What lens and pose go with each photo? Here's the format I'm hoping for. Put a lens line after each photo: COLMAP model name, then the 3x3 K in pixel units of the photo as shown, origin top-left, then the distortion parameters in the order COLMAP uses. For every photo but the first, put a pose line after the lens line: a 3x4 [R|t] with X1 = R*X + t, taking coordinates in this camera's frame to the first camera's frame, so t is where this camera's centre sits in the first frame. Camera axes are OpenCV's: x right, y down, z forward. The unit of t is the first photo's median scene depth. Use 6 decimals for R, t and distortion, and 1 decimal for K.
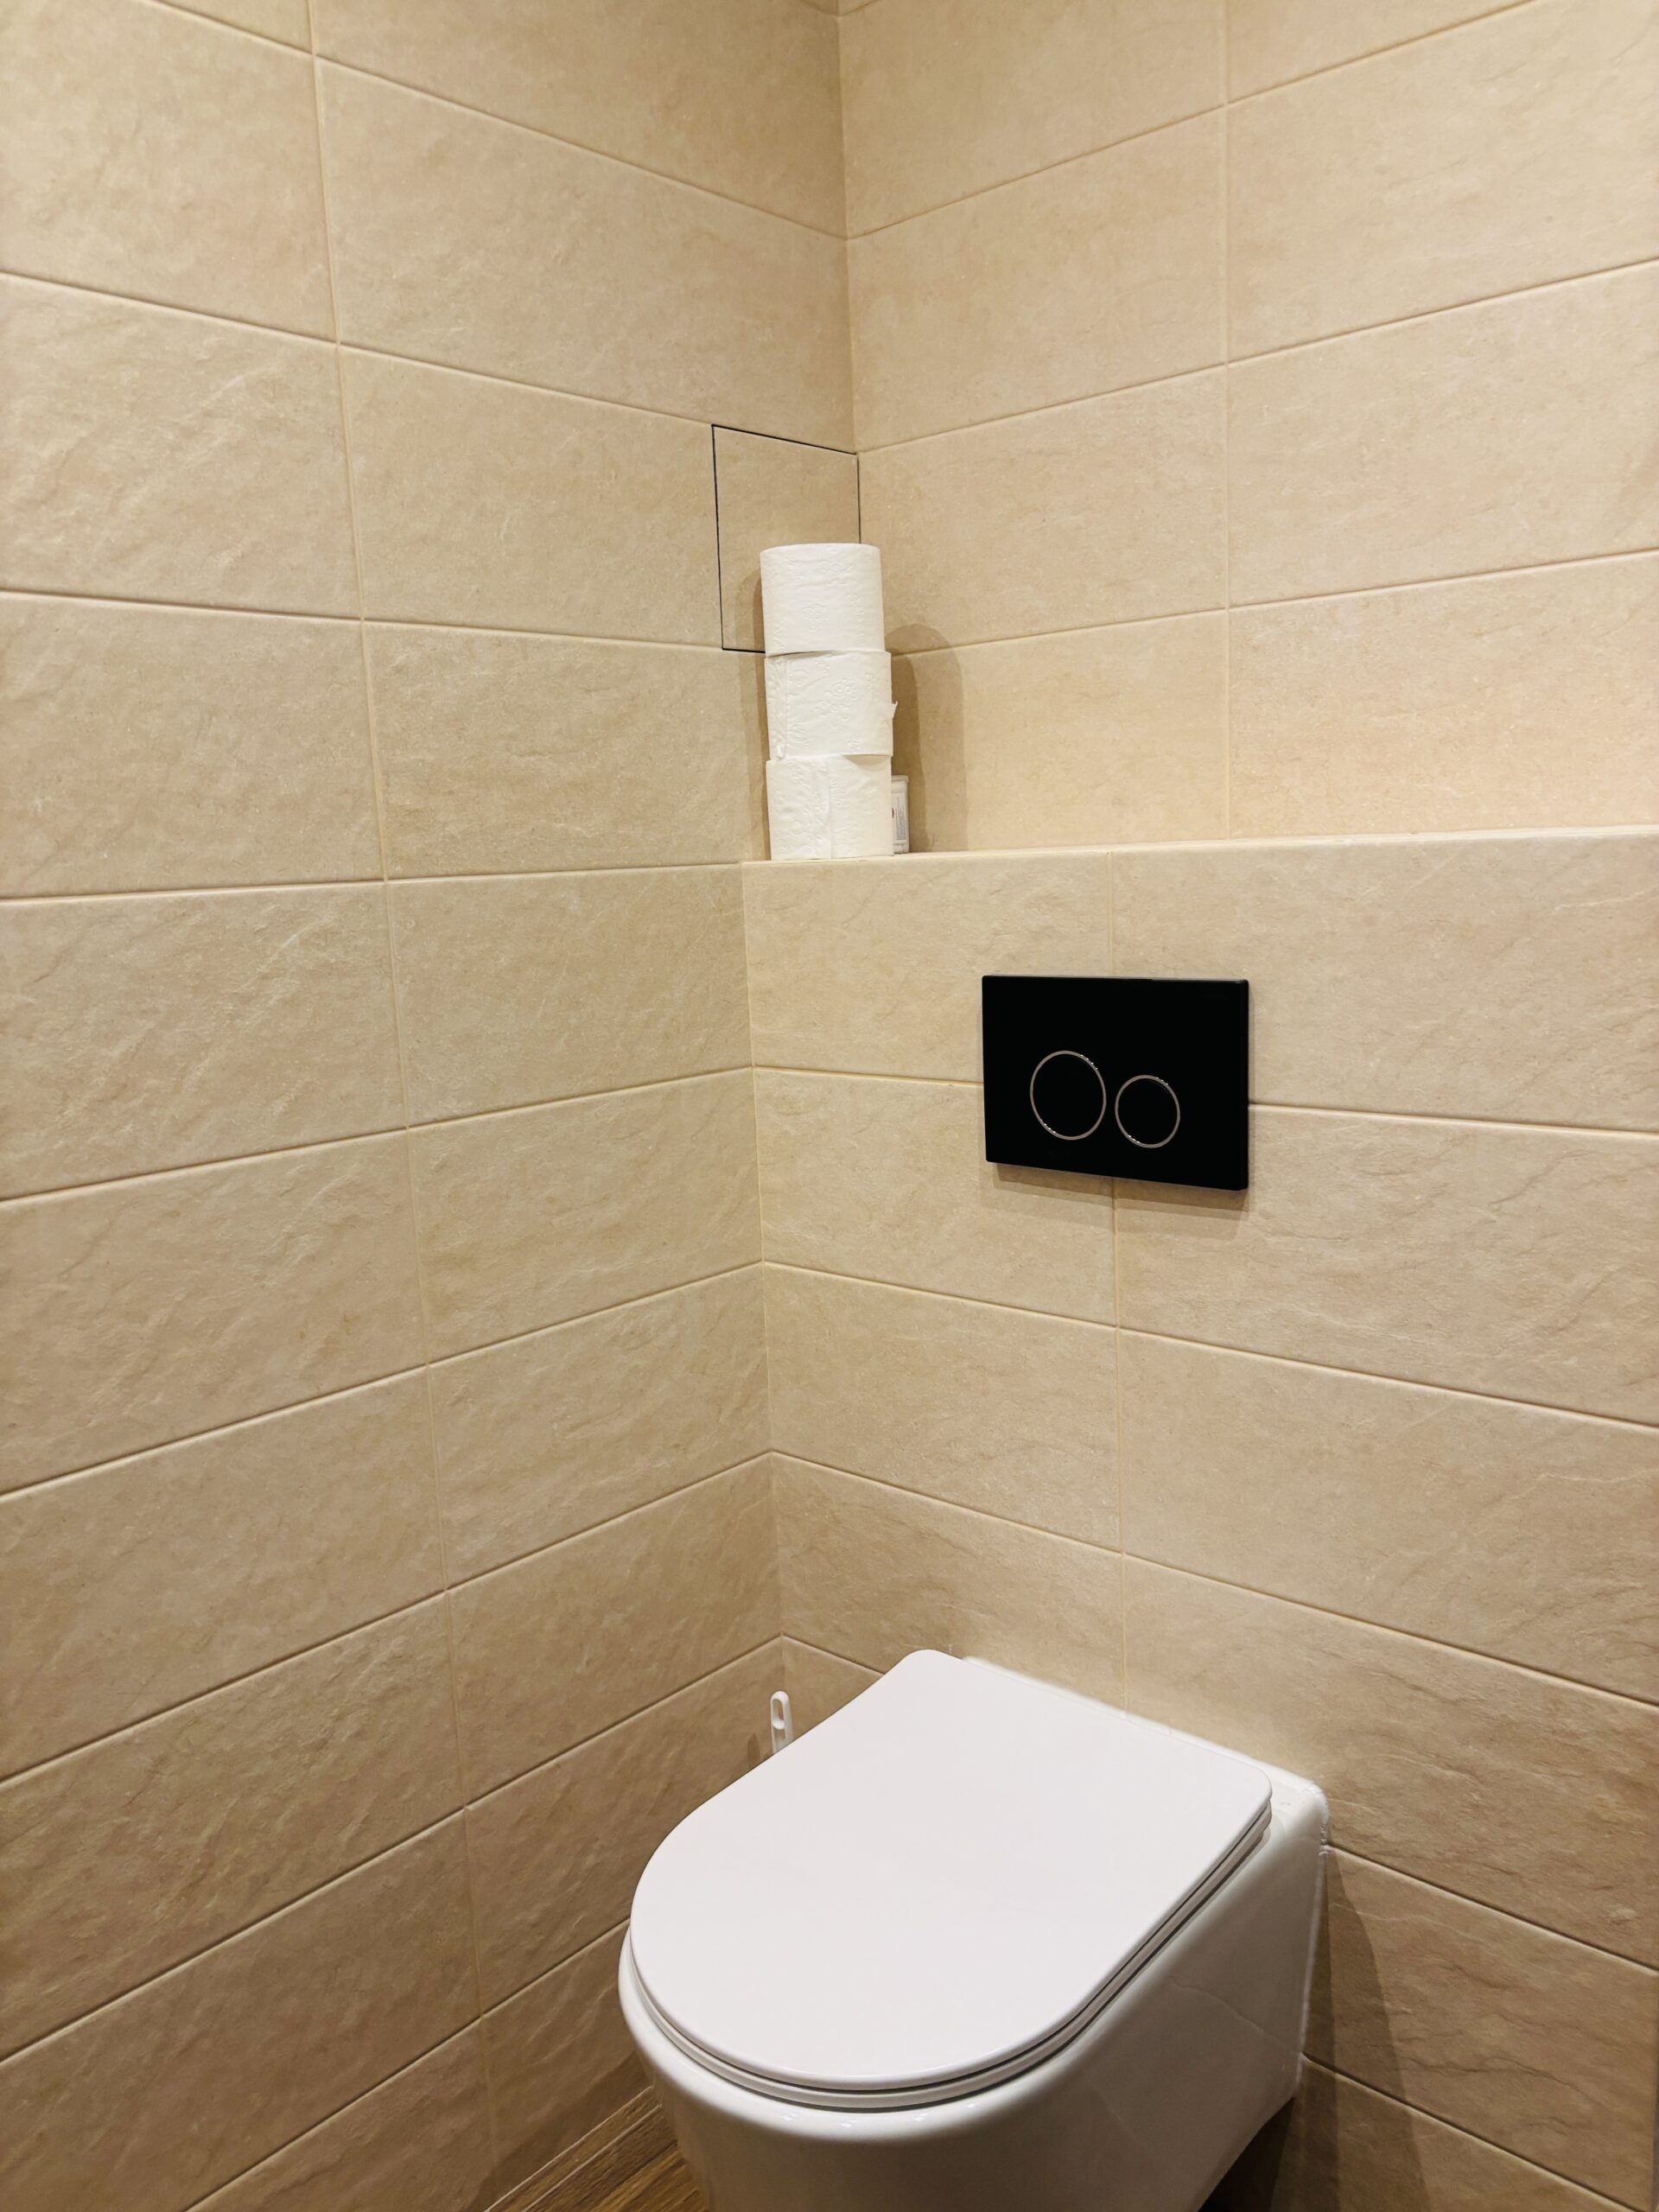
lens RADIAL K [[1639.4, 0, 829.5], [0, 1639.4, 1106.0], [0, 0, 1]] dist [0.005833, -0.059198]
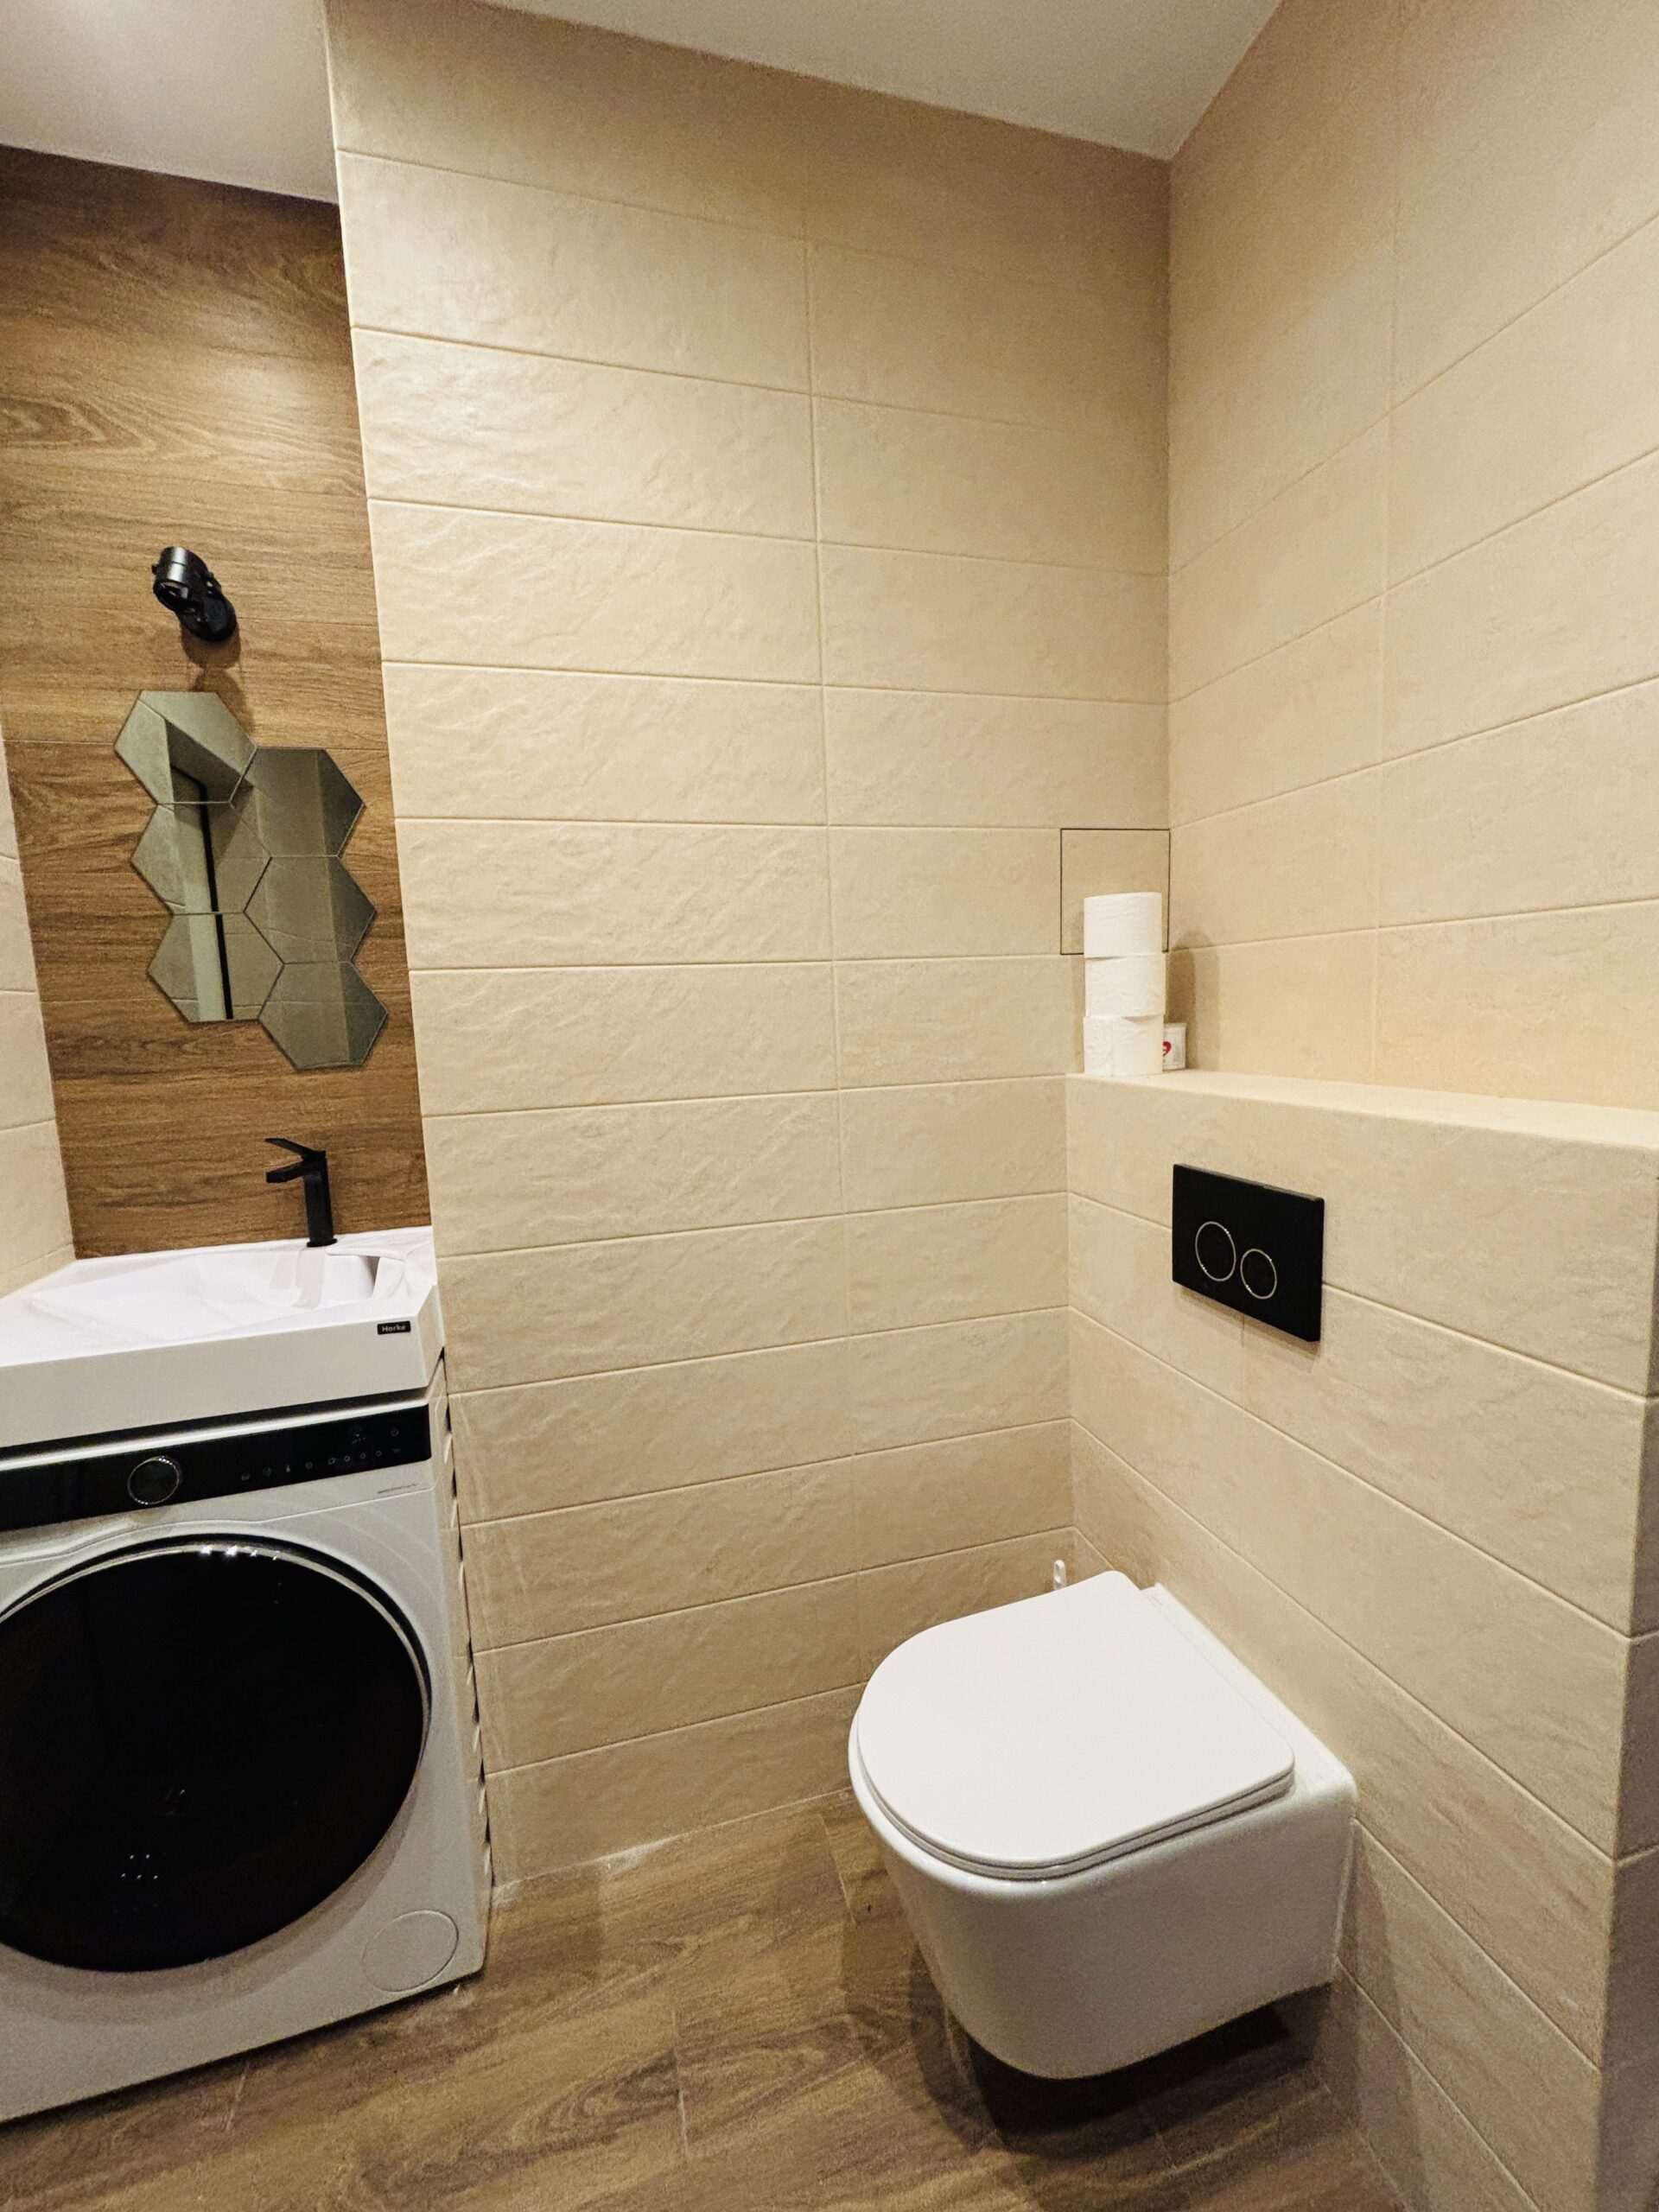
lens RADIAL K [[878.4, 0, 828.3], [0, 878.4, 1079.4], [0, 0, 1]] dist [-0.017055, -0.000433]
pose [[0.840898, 0.056169, -0.538271, 0.282131], [-0.081560, 0.996393, -0.023440, -0.121554], [0.535013, 0.063612, 0.842446, 0.100291]]
